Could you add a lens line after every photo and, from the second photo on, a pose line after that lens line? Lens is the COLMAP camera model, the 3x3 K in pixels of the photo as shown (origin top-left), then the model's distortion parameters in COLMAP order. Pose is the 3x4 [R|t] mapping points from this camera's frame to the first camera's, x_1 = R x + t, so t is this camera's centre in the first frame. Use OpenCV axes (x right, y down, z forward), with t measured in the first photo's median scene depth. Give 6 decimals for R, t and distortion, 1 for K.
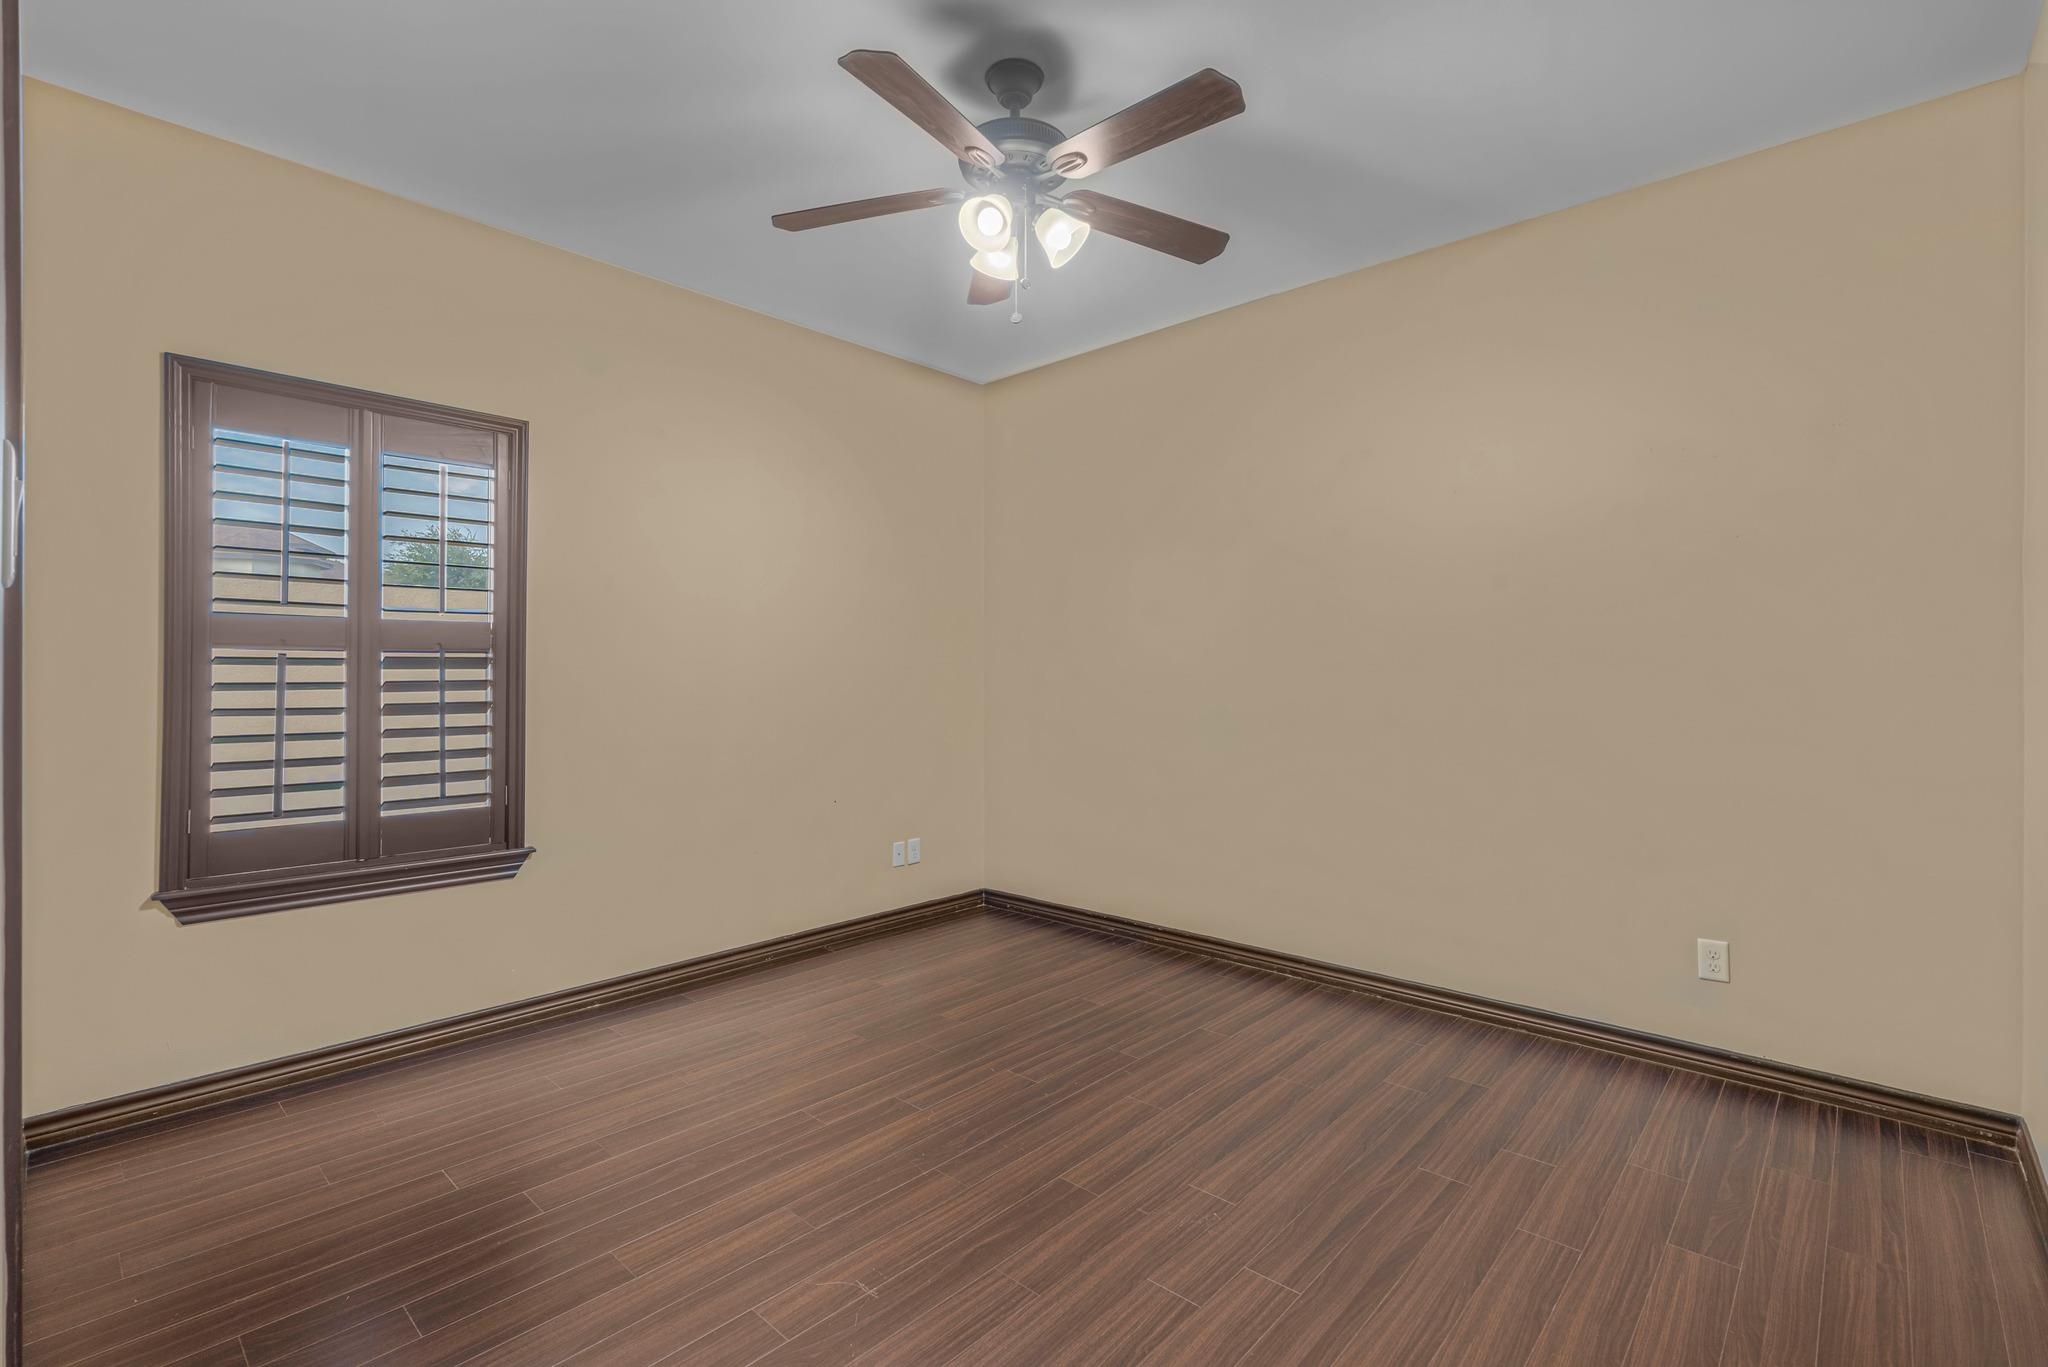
lens RADIAL K [[925.6, 0, 1016.3], [0, 925.6, 686.9], [0, 0, 1]] dist [-0.003647, 0.000685]
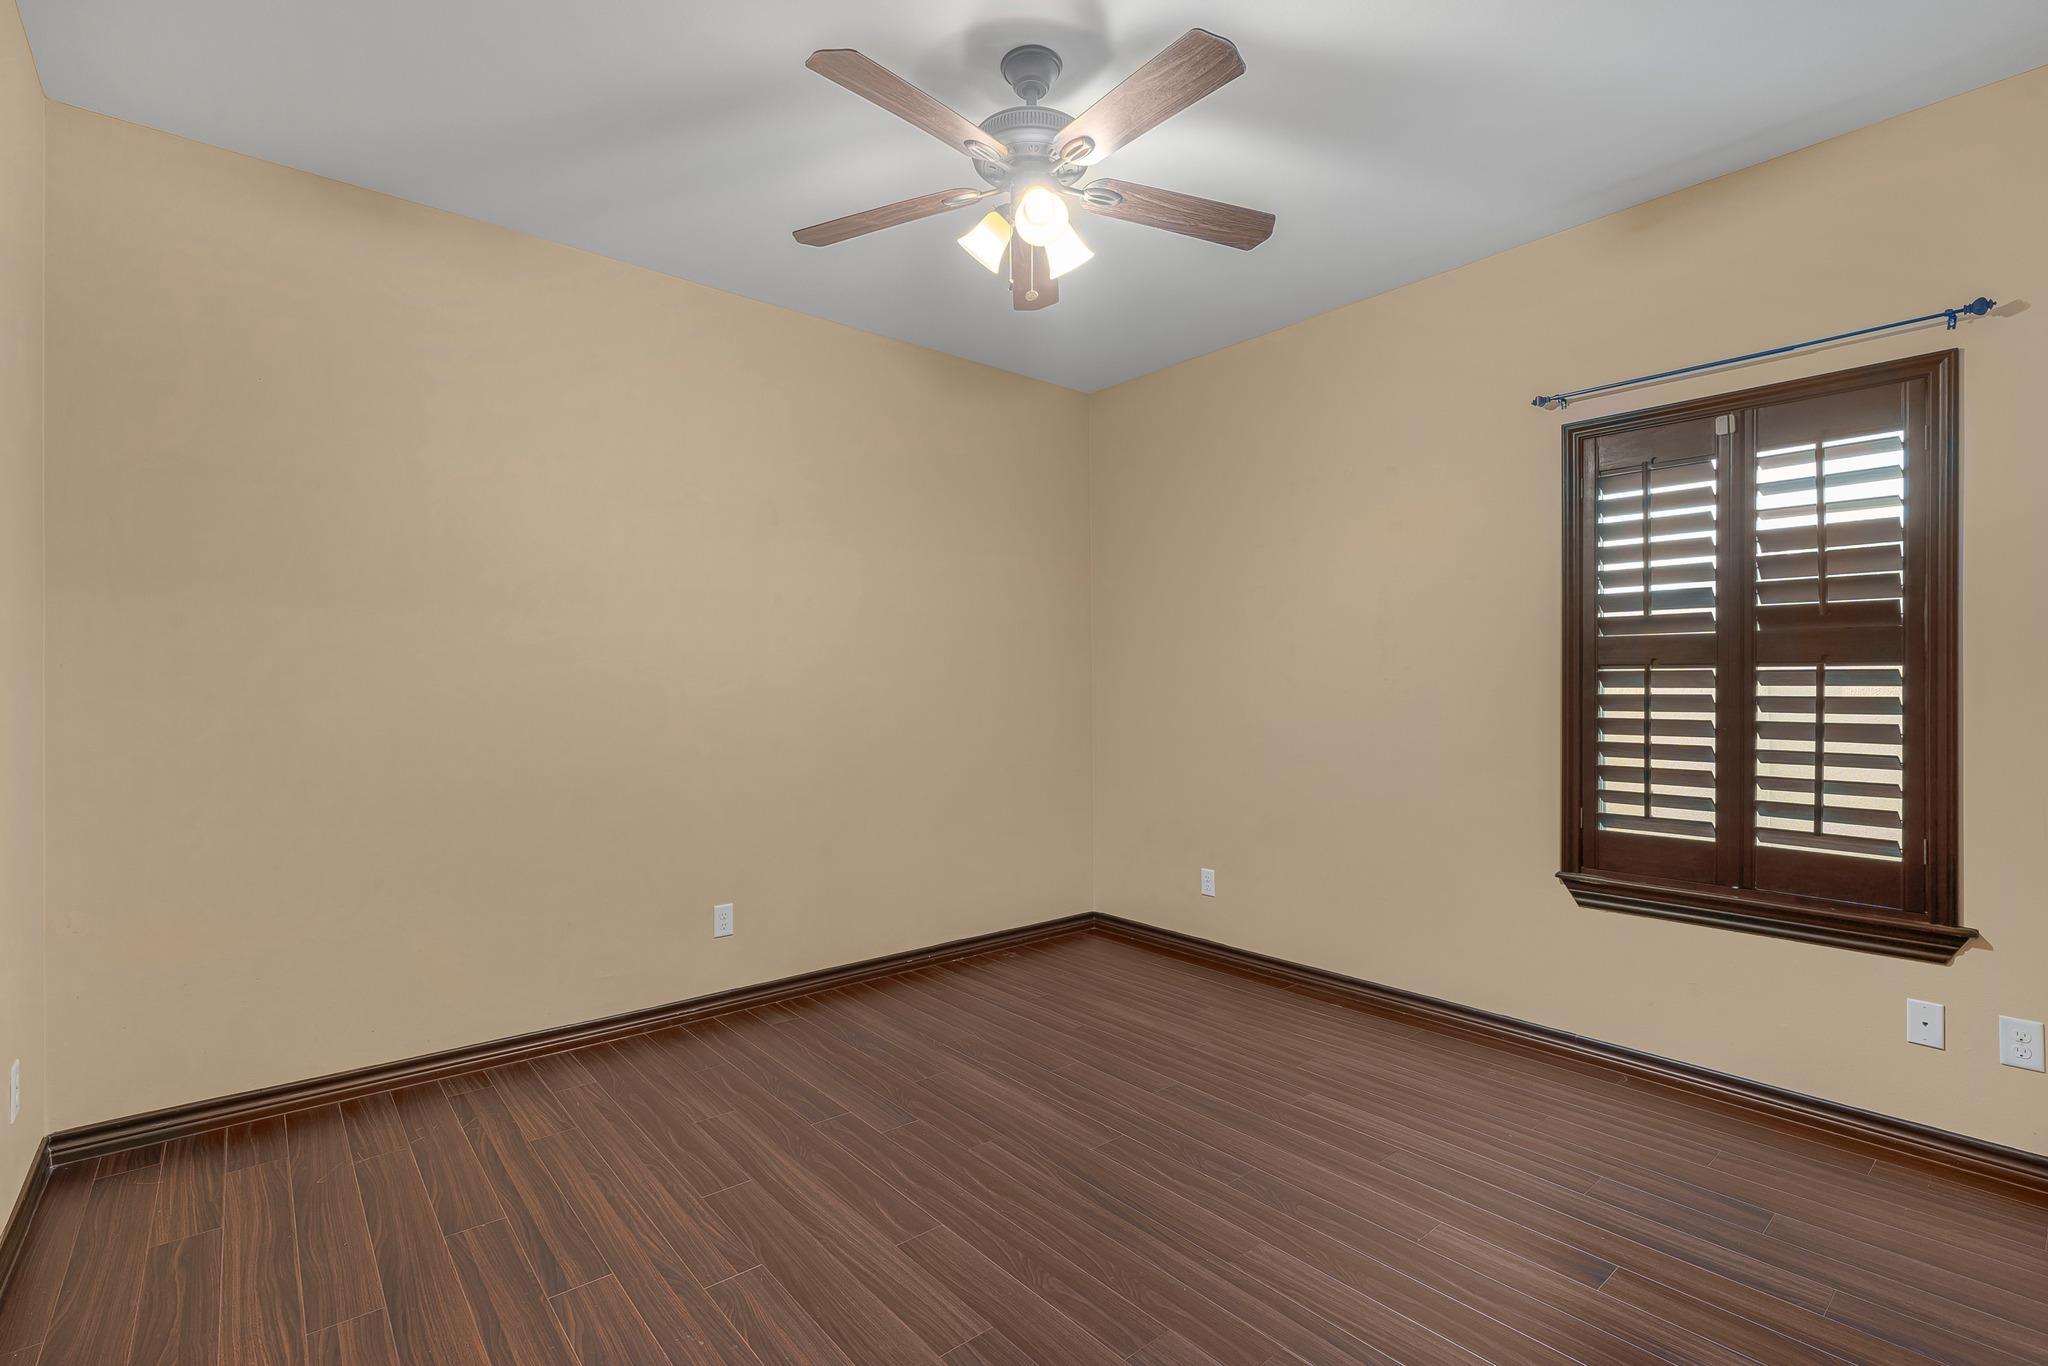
lens RADIAL K [[925.6, 0, 1016.6], [0, 925.6, 678.6], [0, 0, 1]] dist [-0.003647, 0.000685]
pose [[-0.121663, -0.015256, -0.992454, 0.333212], [-0.012319, 0.999828, -0.013859, -0.004508], [0.992495, 0.010540, -0.121830, 0.396888]]
